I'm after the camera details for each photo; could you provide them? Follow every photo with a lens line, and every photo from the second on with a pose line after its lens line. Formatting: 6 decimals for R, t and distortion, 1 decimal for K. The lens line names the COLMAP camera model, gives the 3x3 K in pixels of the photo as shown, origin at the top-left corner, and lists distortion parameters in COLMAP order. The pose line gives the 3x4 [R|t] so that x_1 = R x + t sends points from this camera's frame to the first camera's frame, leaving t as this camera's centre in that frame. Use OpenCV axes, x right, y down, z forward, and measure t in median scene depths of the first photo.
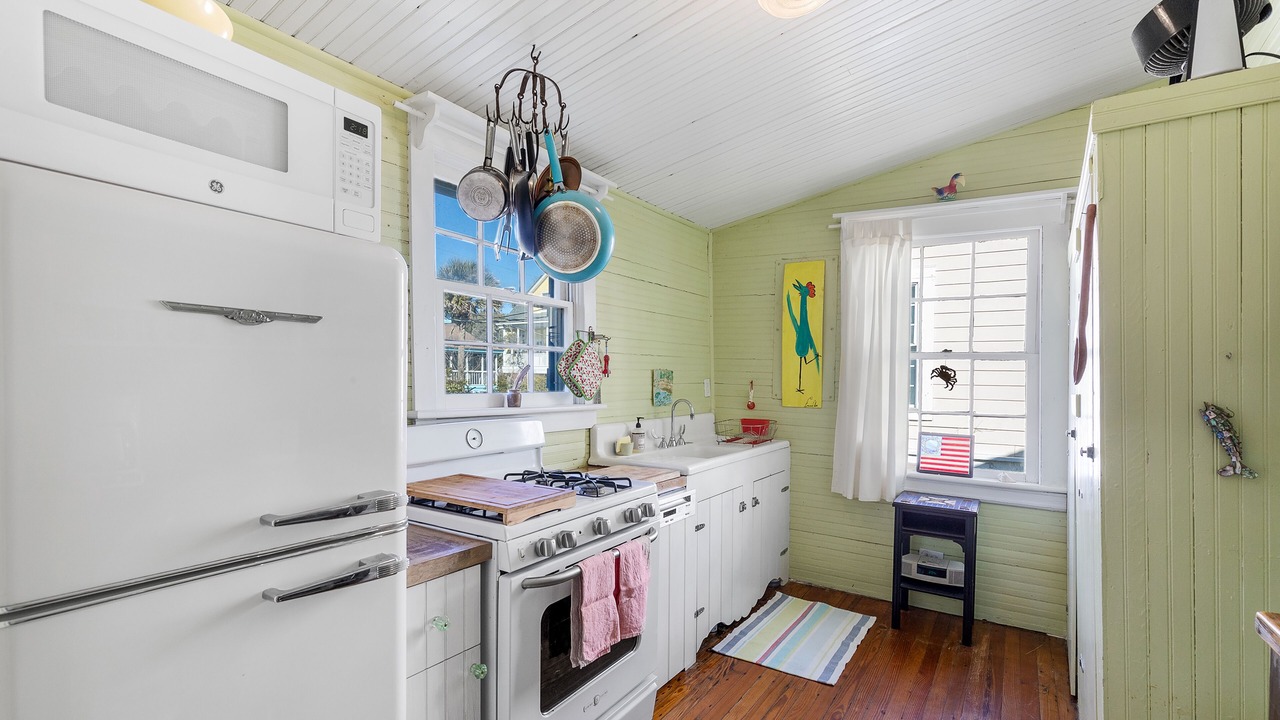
lens RADIAL K [[593.8, 0, 636.5], [0, 593.8, 368.9], [0, 0, 1]] dist [-0.001702, -0.000116]
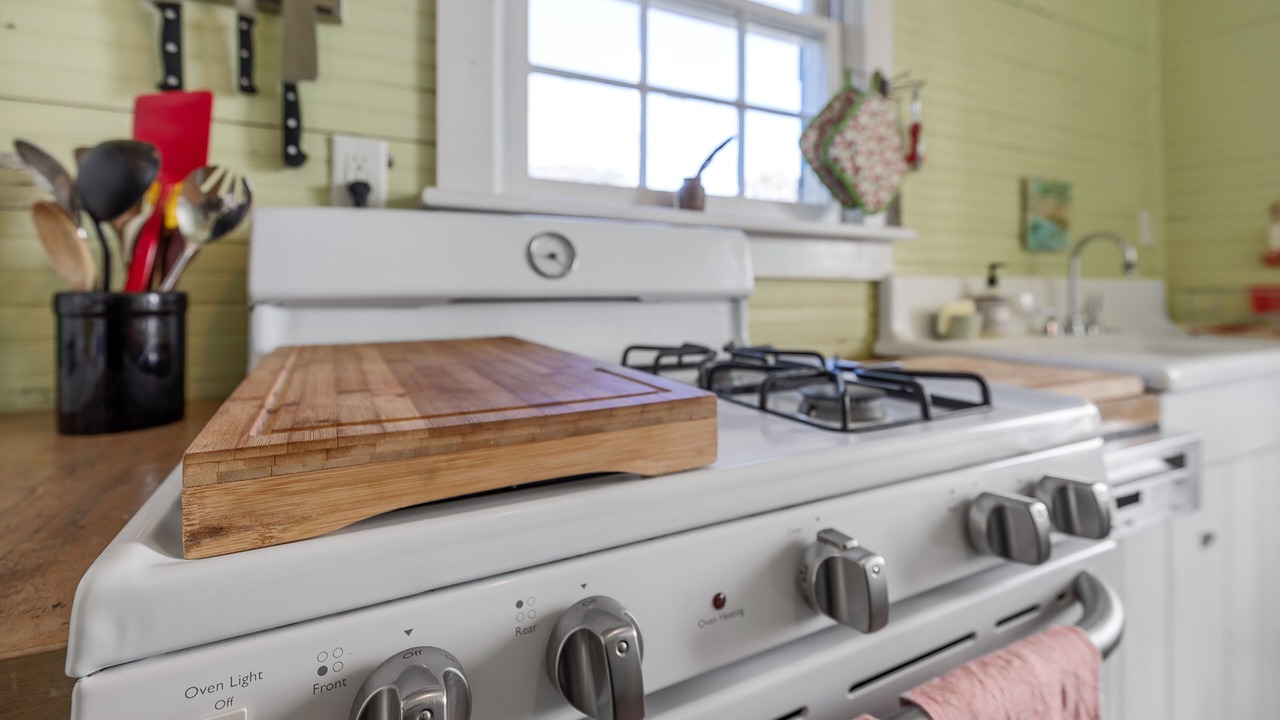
lens RADIAL K [[592.8, 0, 641.9], [0, 592.8, 293.3], [0, 0, 1]] dist [-0.001974, -0.000249]
pose [[0.872968, 0.000649, -0.487776, -0.011137], [0.010161, 0.999758, 0.019514, 0.102253], [0.487671, -0.021992, 0.872750, 0.501367]]
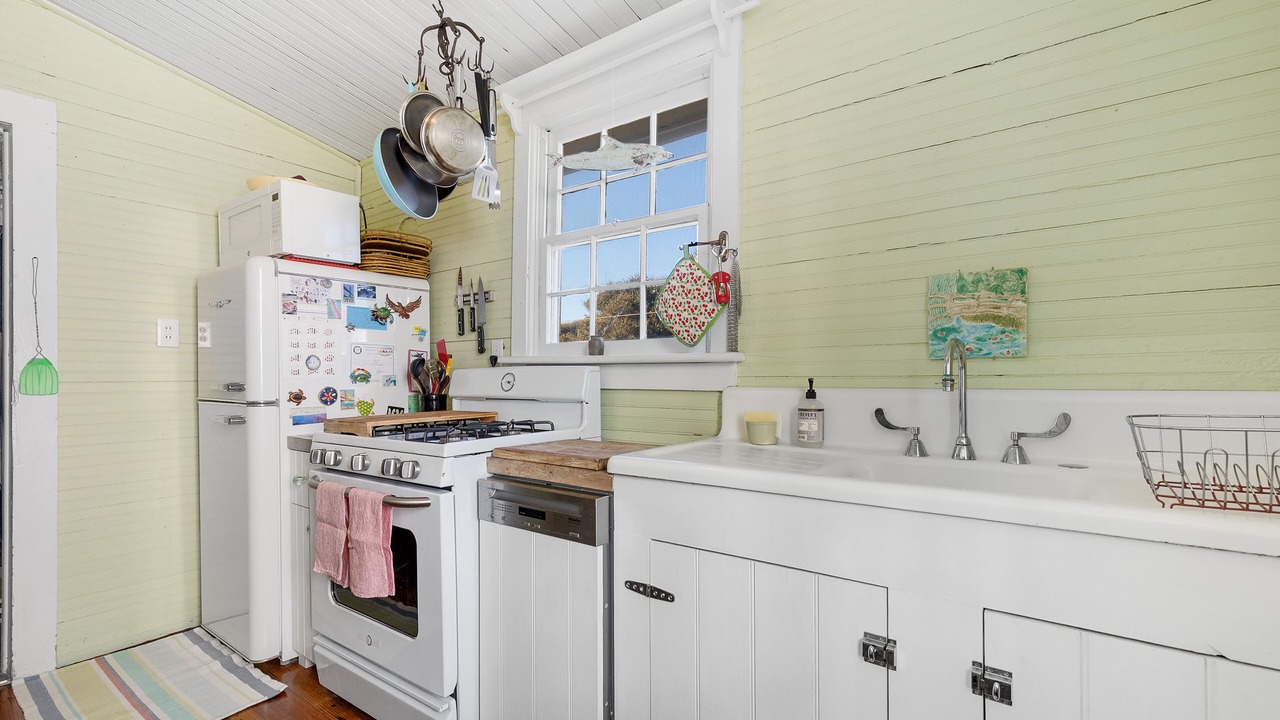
lens RADIAL K [[593.8, 0, 636.5], [0, 593.8, 368.9], [0, 0, 1]] dist [-0.001702, -0.000116]
pose [[-0.081913, -0.016573, -0.996502, 0.574070], [0.018721, 0.999660, -0.018165, 0.087947], [0.996464, -0.020143, -0.081575, 0.986321]]
